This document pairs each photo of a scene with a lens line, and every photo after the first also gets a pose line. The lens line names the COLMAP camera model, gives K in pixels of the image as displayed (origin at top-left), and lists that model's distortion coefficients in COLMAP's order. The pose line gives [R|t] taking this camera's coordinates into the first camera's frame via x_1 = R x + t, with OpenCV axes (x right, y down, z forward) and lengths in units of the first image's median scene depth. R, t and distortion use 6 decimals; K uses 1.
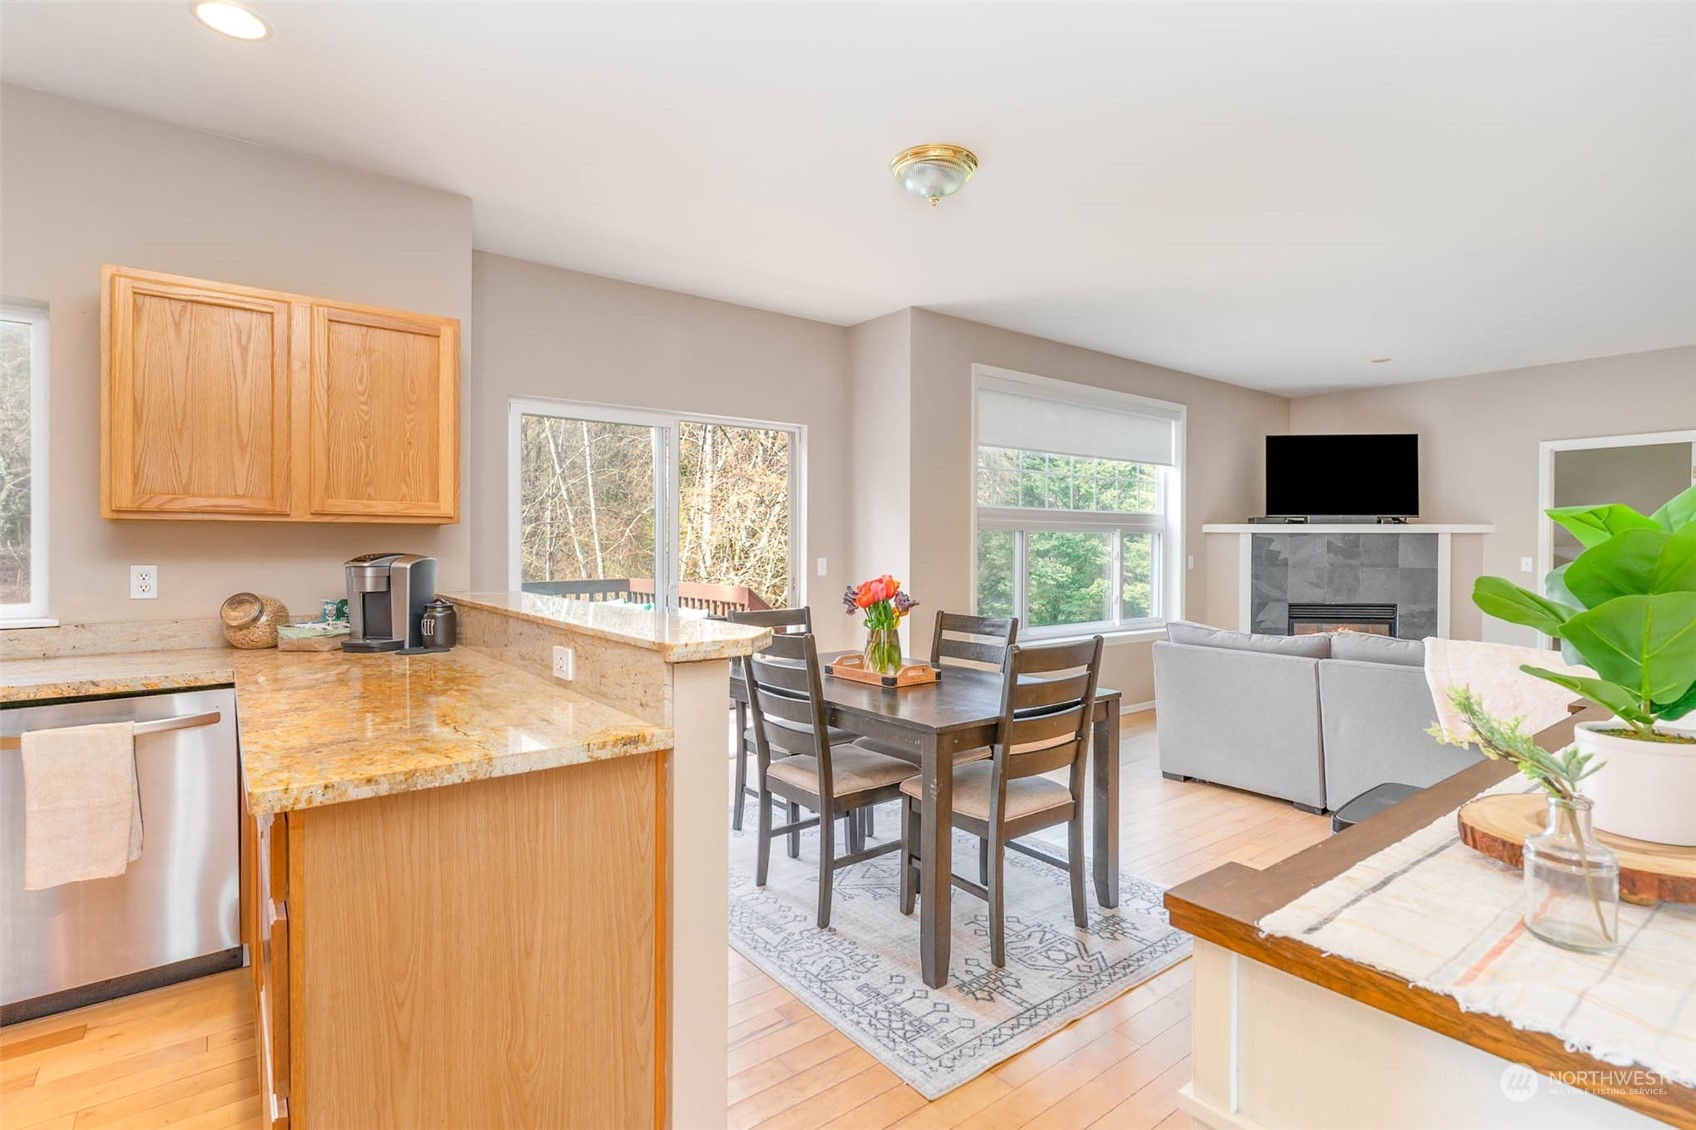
lens RADIAL K [[811.9, 0, 848.6], [0, 811.9, 553.8], [0, 0, 1]] dist [-0.002936, -0.000458]
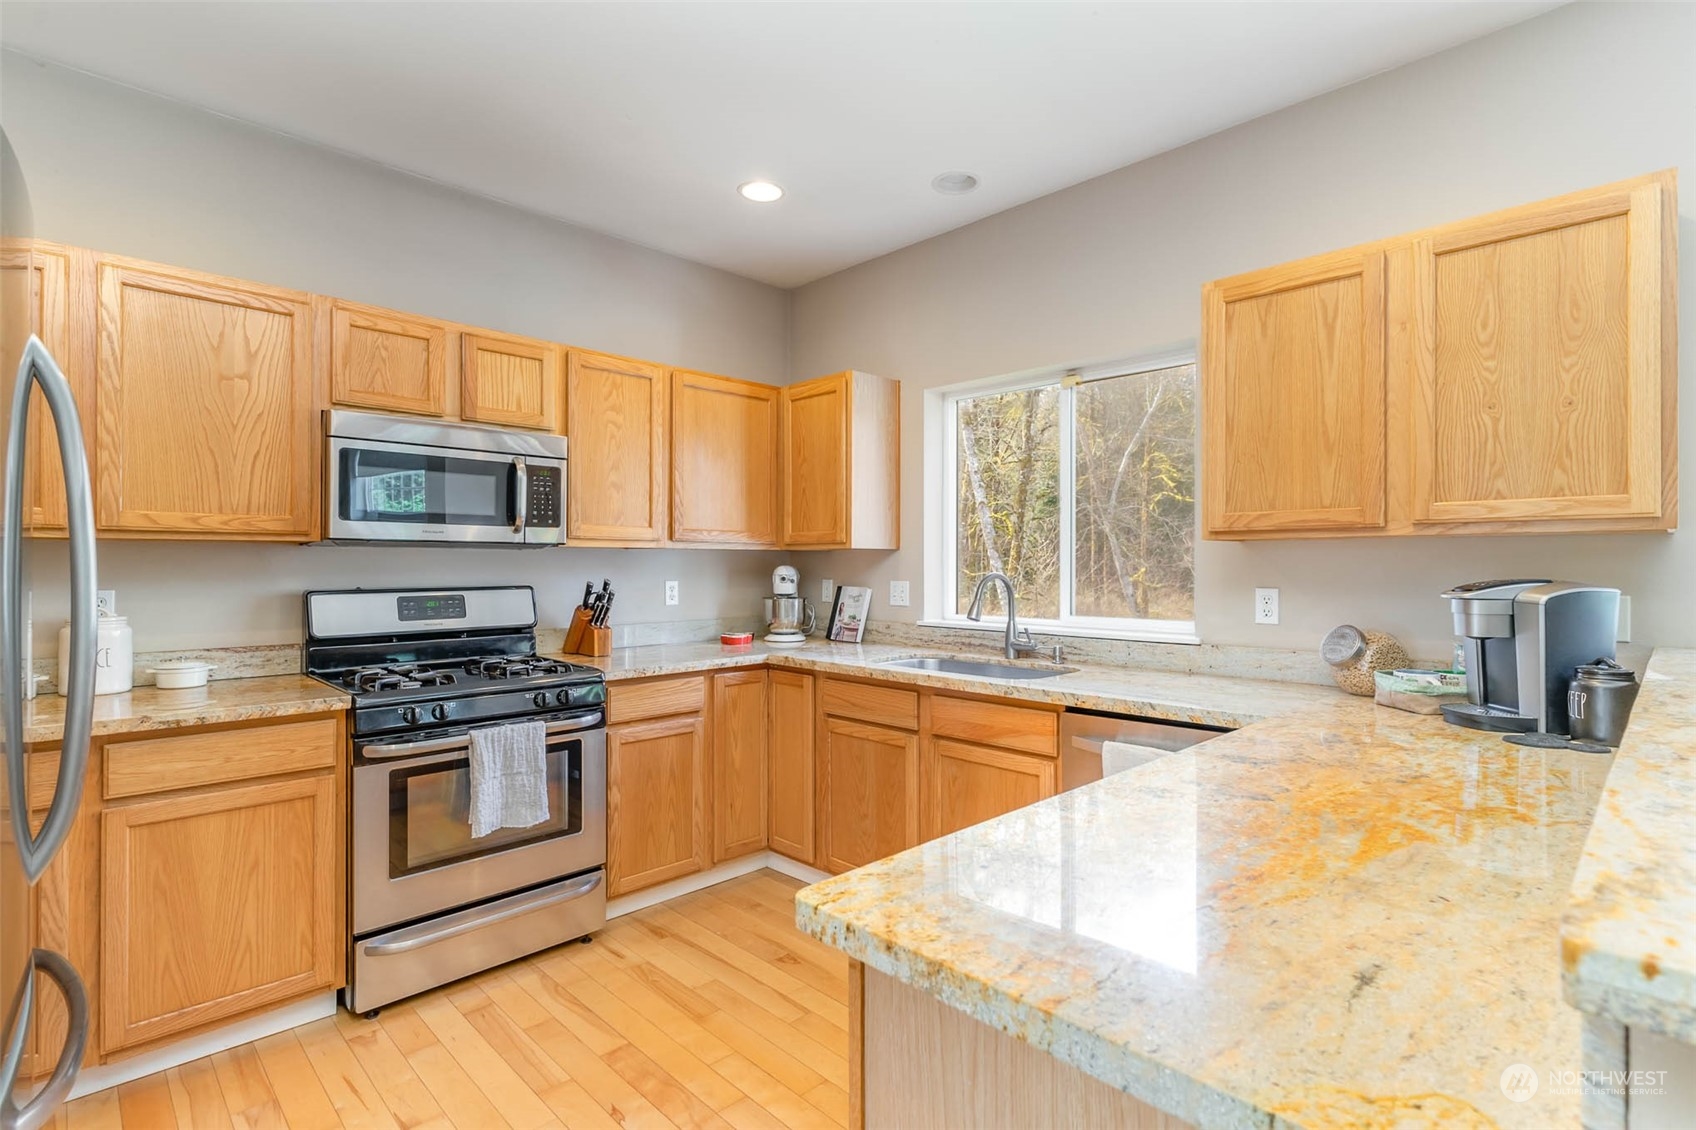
lens RADIAL K [[811.9, 0, 849.9], [0, 811.9, 559.6], [0, 0, 1]] dist [-0.002936, -0.000458]
pose [[0.119740, -0.010685, -0.992748, 0.015497], [-0.009239, 0.999887, -0.011876, -0.005615], [0.992762, 0.010594, 0.119628, 0.651971]]
